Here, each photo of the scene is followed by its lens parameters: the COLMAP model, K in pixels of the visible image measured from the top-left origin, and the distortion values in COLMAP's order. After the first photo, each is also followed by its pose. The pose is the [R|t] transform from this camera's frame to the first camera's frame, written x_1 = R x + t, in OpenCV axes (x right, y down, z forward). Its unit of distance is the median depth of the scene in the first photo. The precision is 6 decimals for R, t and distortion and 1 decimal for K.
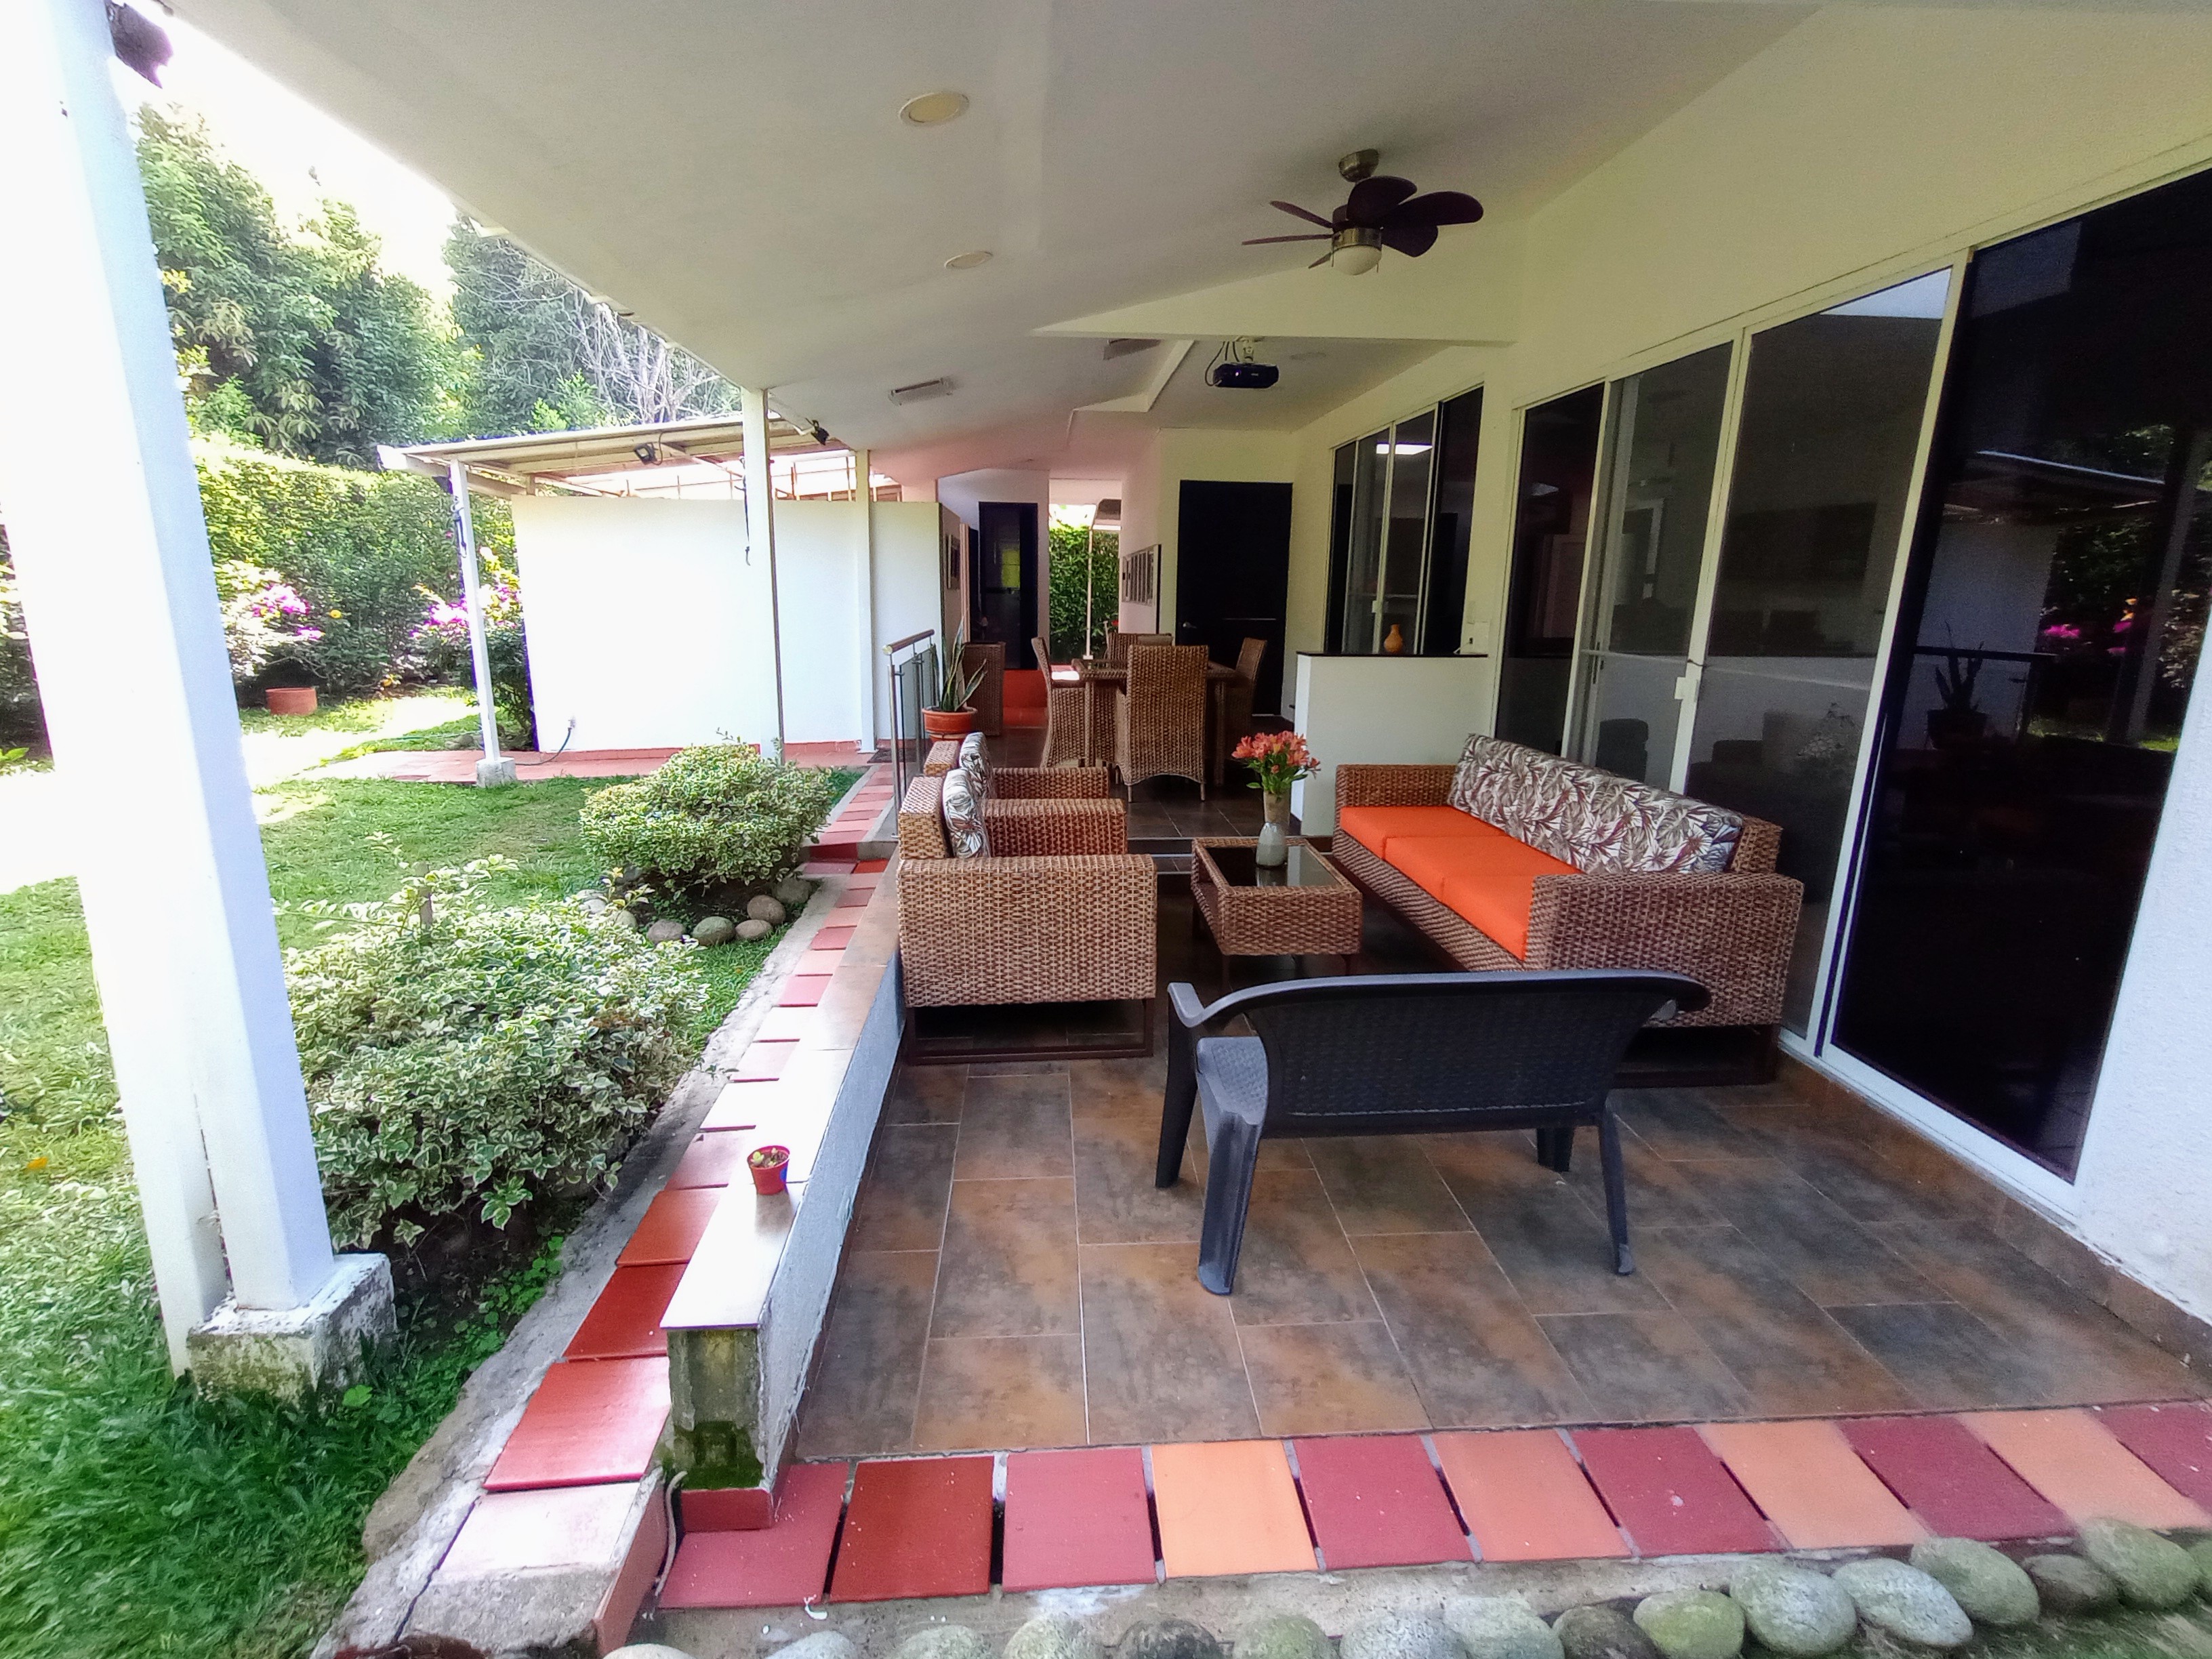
lens RADIAL K [[994.1, 0, 1102.5], [0, 994.1, 800.3], [0, 0, 1]] dist [0.004506, 0.000630]
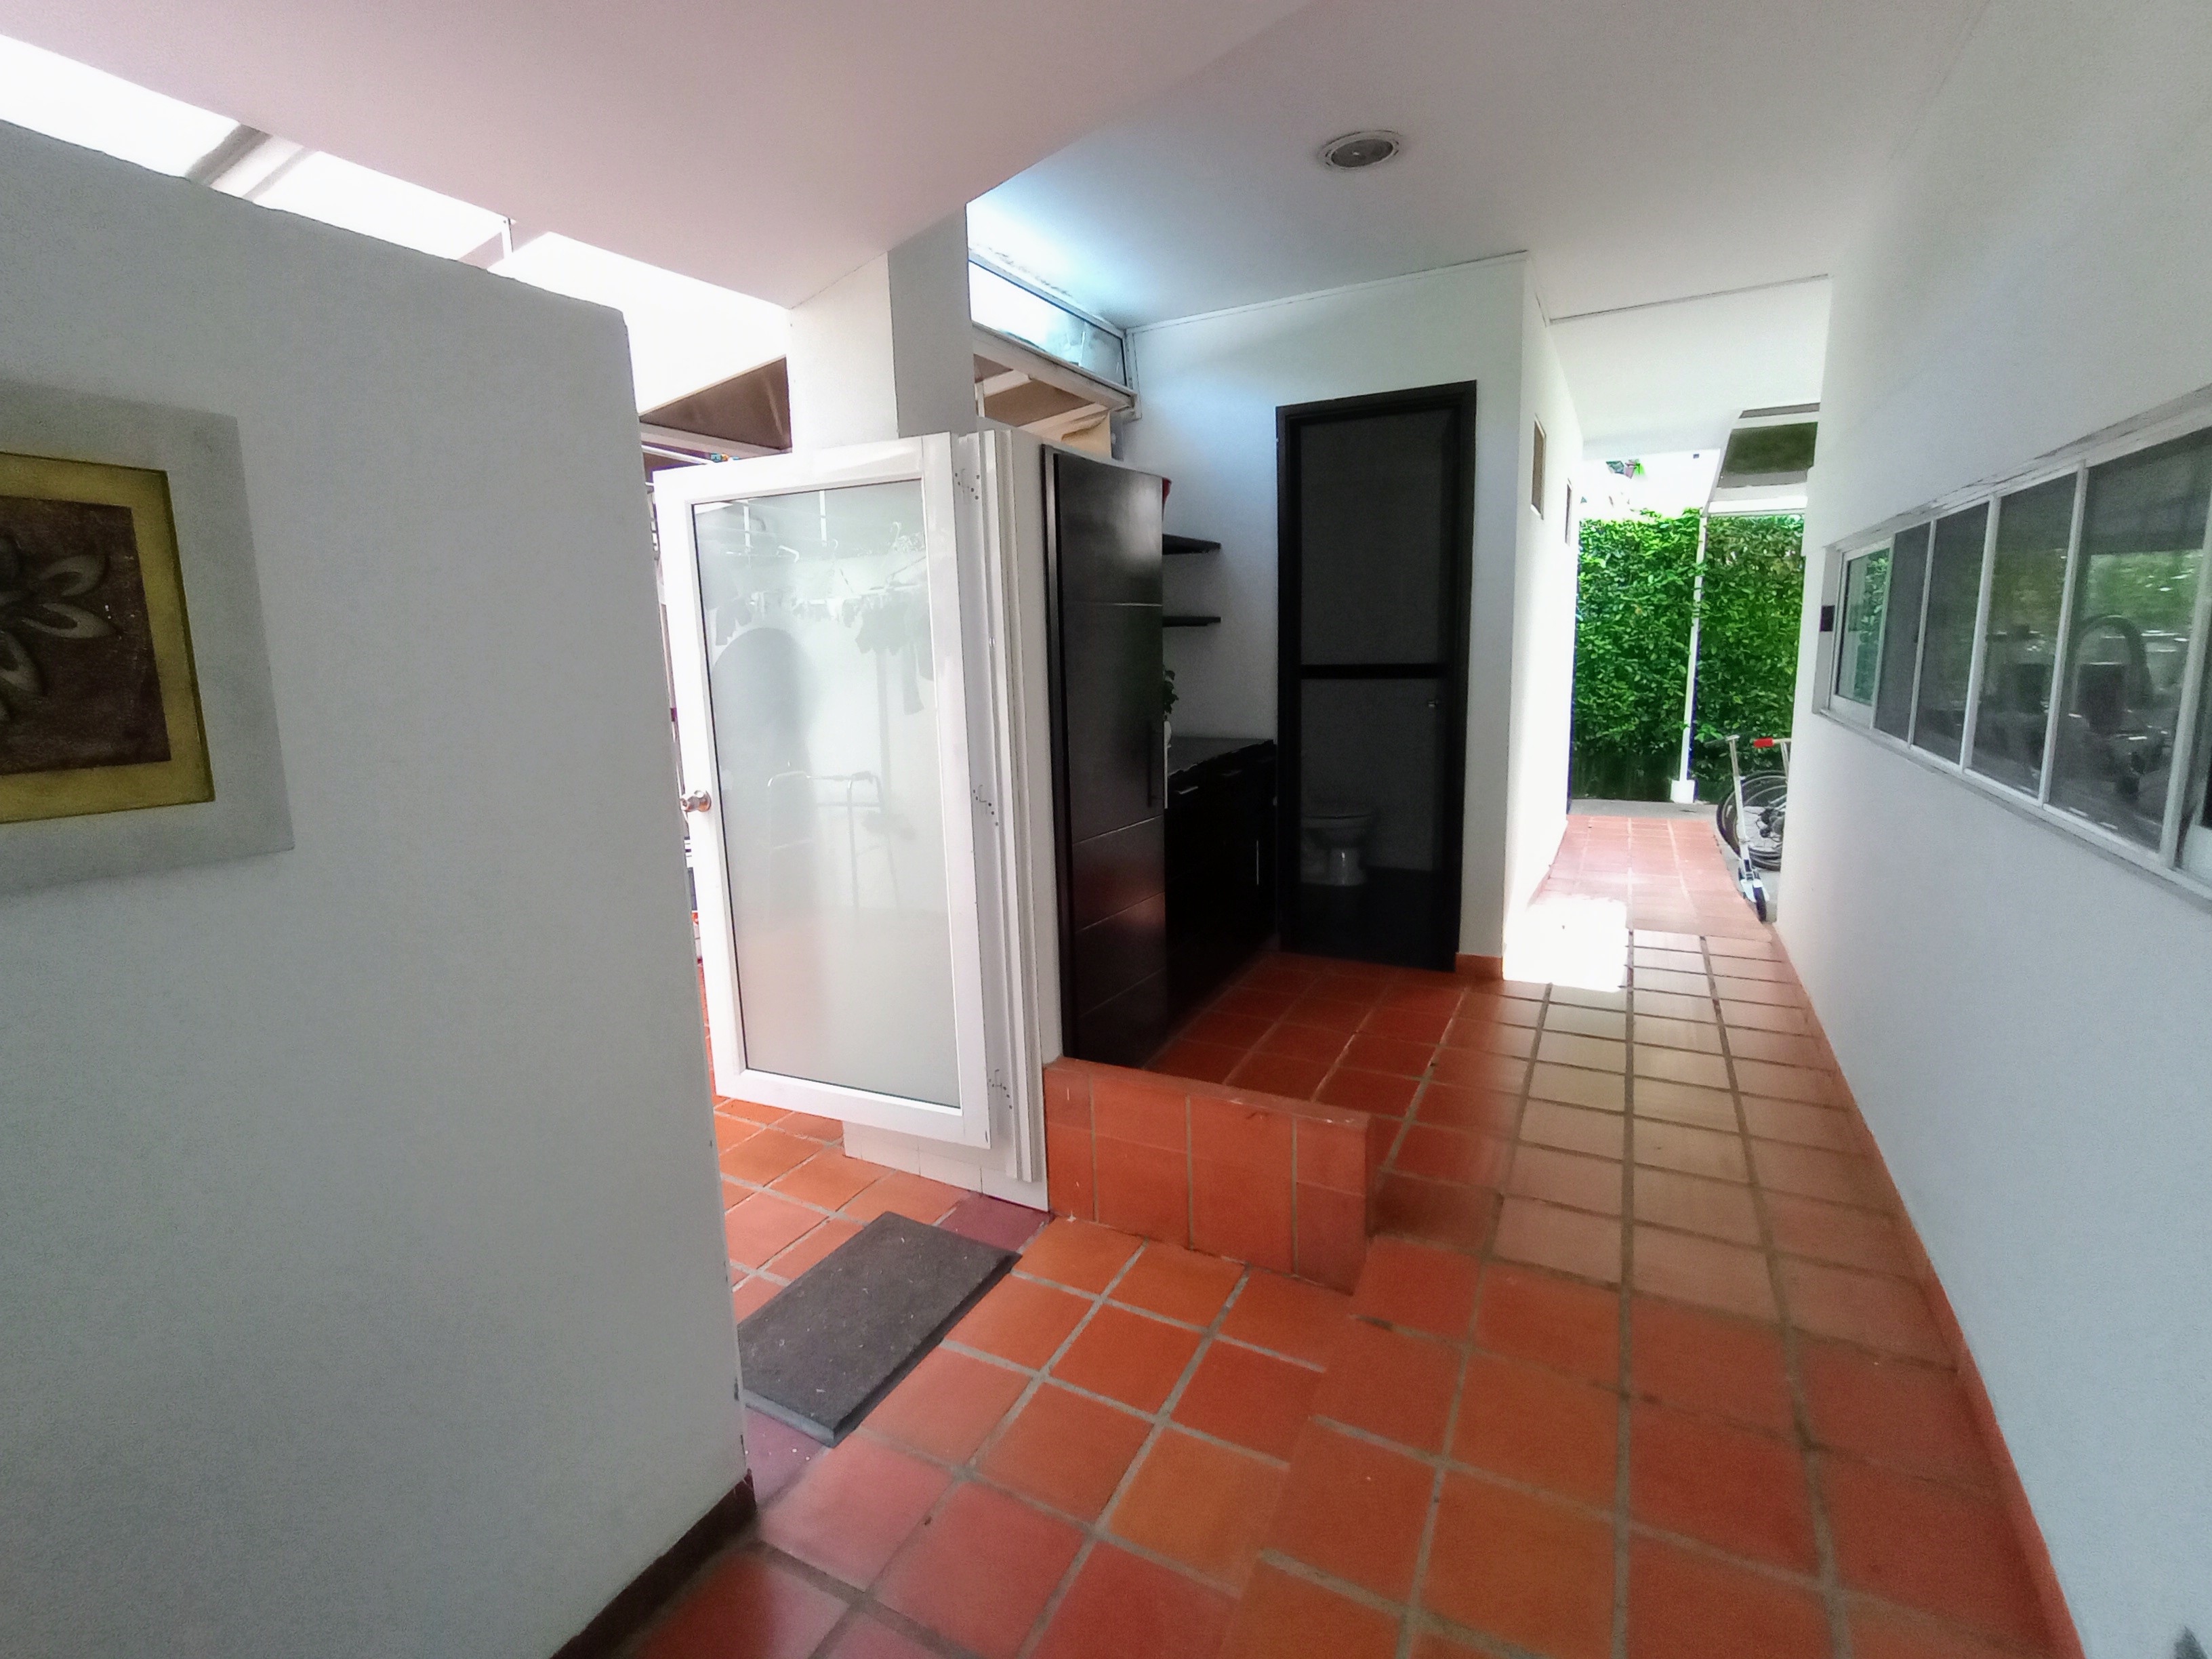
lens RADIAL K [[994.1, 0, 1102.5], [0, 994.1, 800.3], [0, 0, 1]] dist [0.004506, 0.000630]
pose [[0.857645, 0.044576, -0.512307, -0.008674], [-0.063576, 0.997784, -0.019615, -0.113948], [0.510297, 0.049394, 0.858578, 0.471529]]
